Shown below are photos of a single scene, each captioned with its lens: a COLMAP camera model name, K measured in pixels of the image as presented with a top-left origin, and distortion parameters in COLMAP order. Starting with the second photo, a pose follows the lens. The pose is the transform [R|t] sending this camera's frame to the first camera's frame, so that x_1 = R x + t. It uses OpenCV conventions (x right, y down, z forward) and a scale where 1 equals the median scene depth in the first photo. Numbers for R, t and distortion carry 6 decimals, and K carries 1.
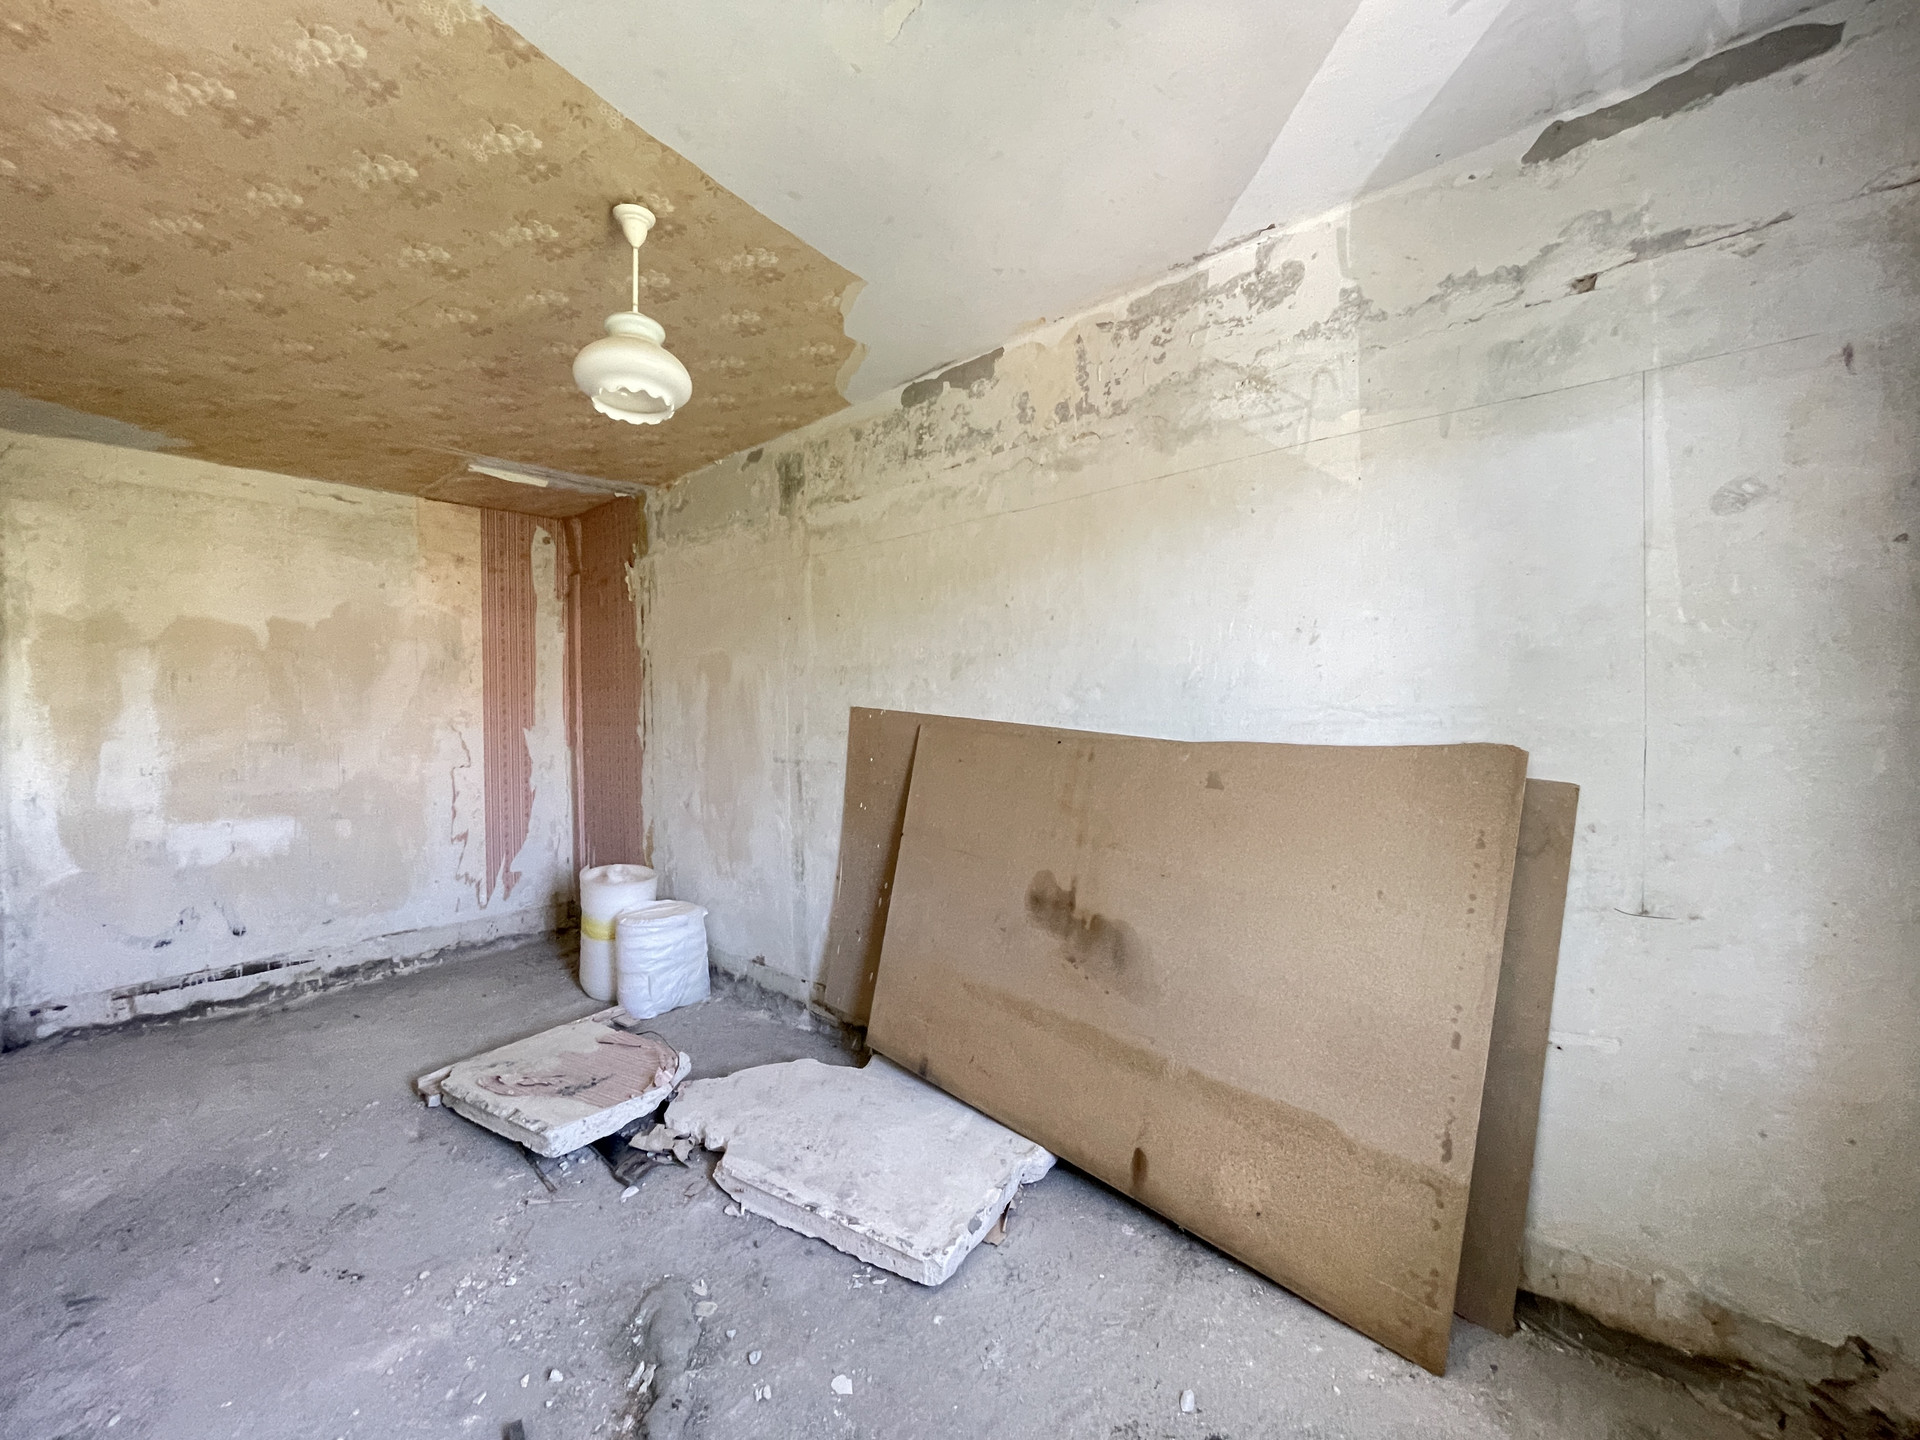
lens RADIAL K [[762.0, 0, 960.0], [0, 762.0, 720.0], [0, 0, 1]] dist [-0.012667, 0.000387]
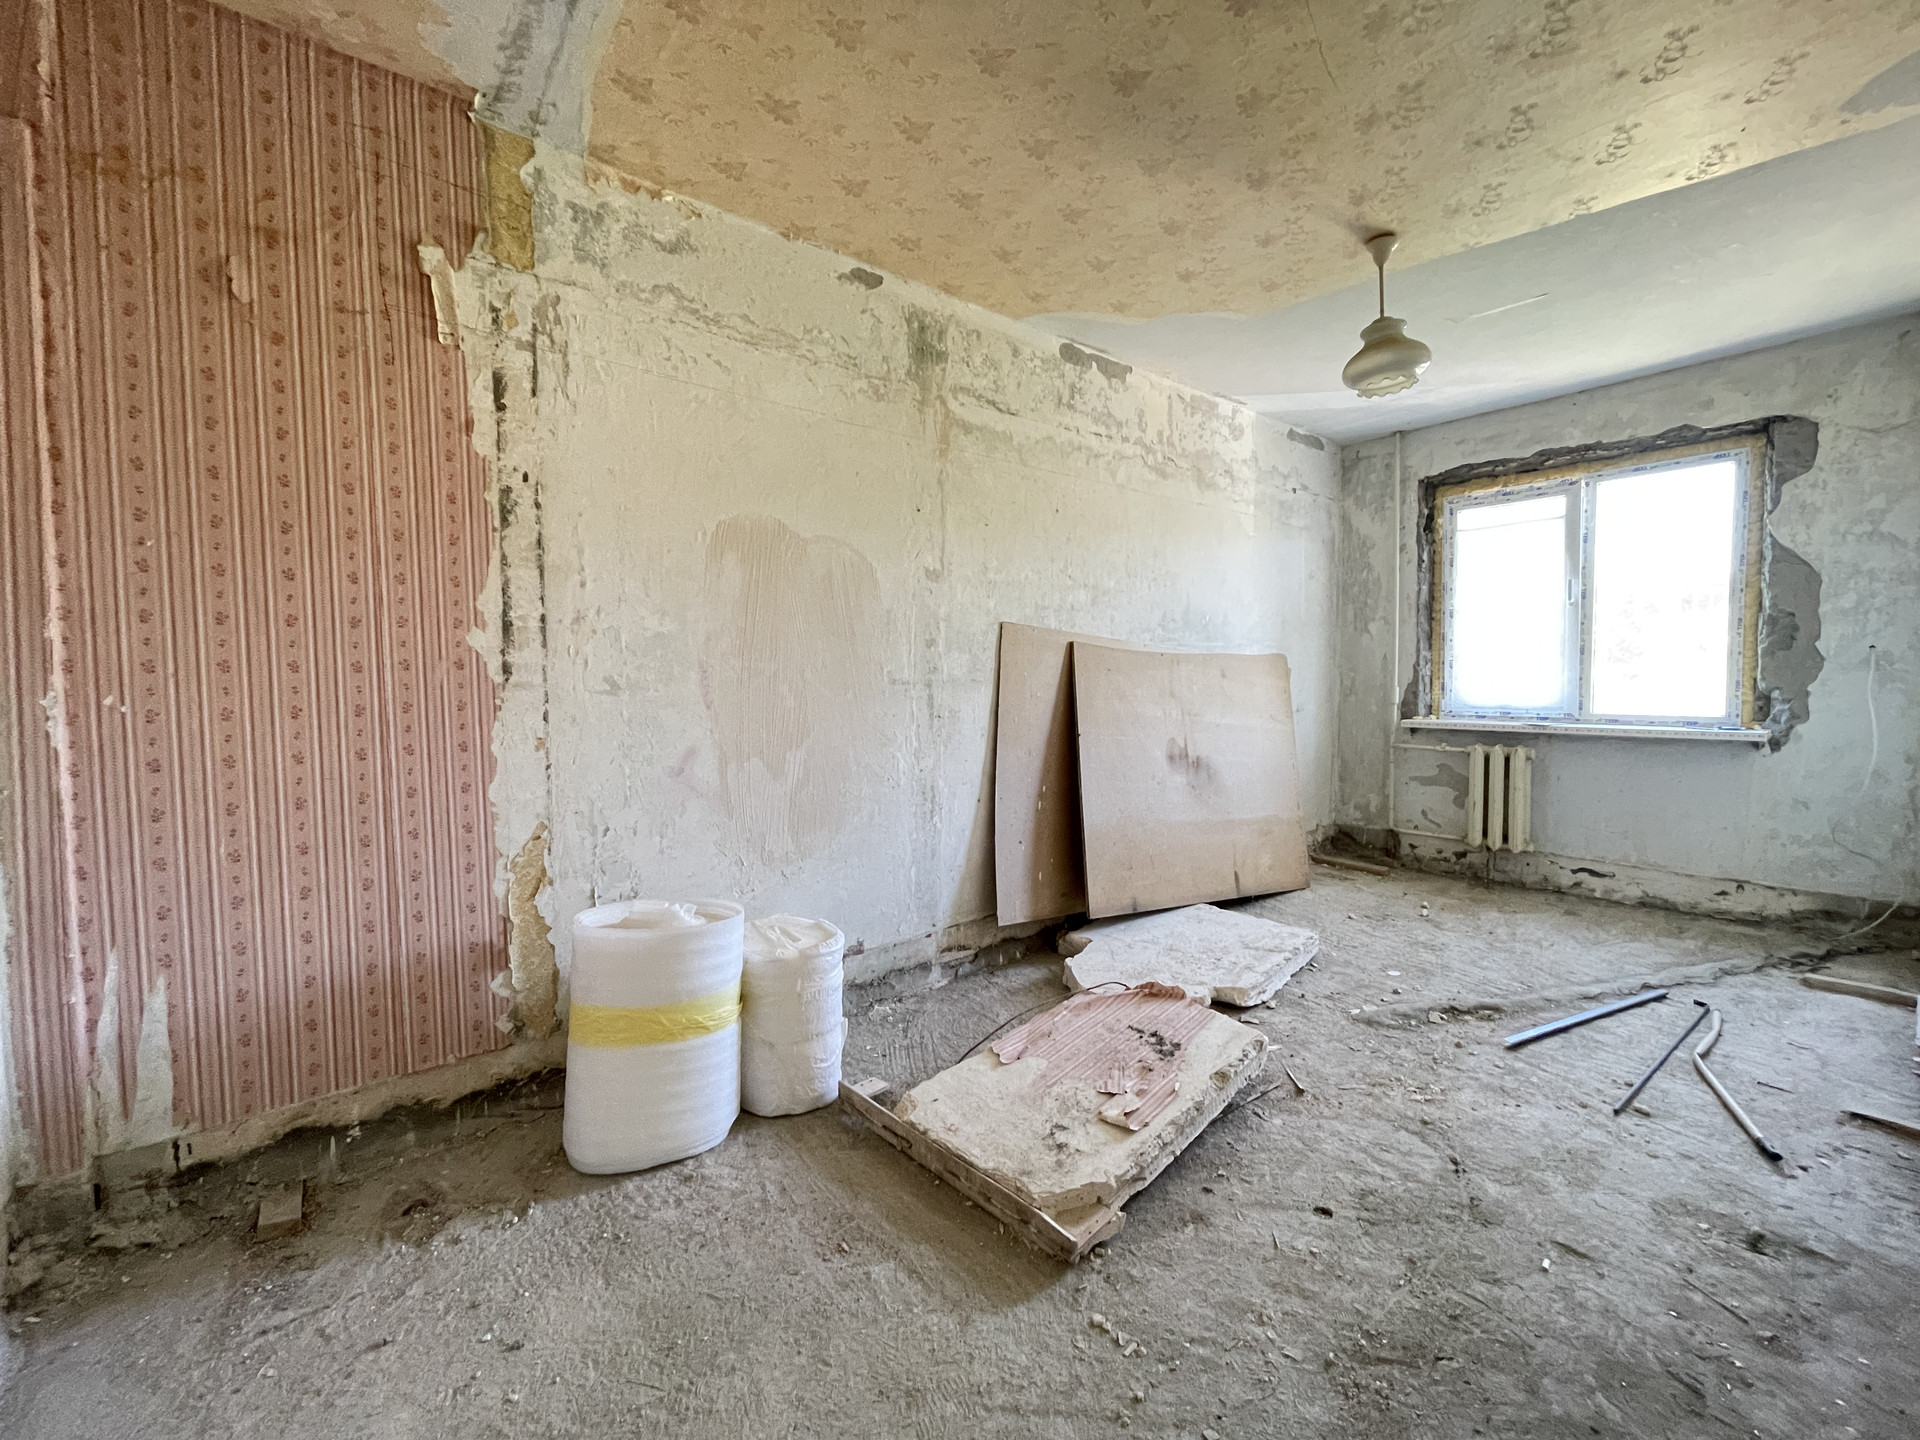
lens RADIAL K [[762.5, 0, 960.0], [0, 762.5, 720.0], [0, 0, 1]] dist [-0.018274, -0.000645]
pose [[0.183445, -0.043102, 0.982085, -1.176552], [0.023679, 0.998942, 0.039419, 0.073277], [-0.982745, 0.016024, 0.184271, 0.908122]]
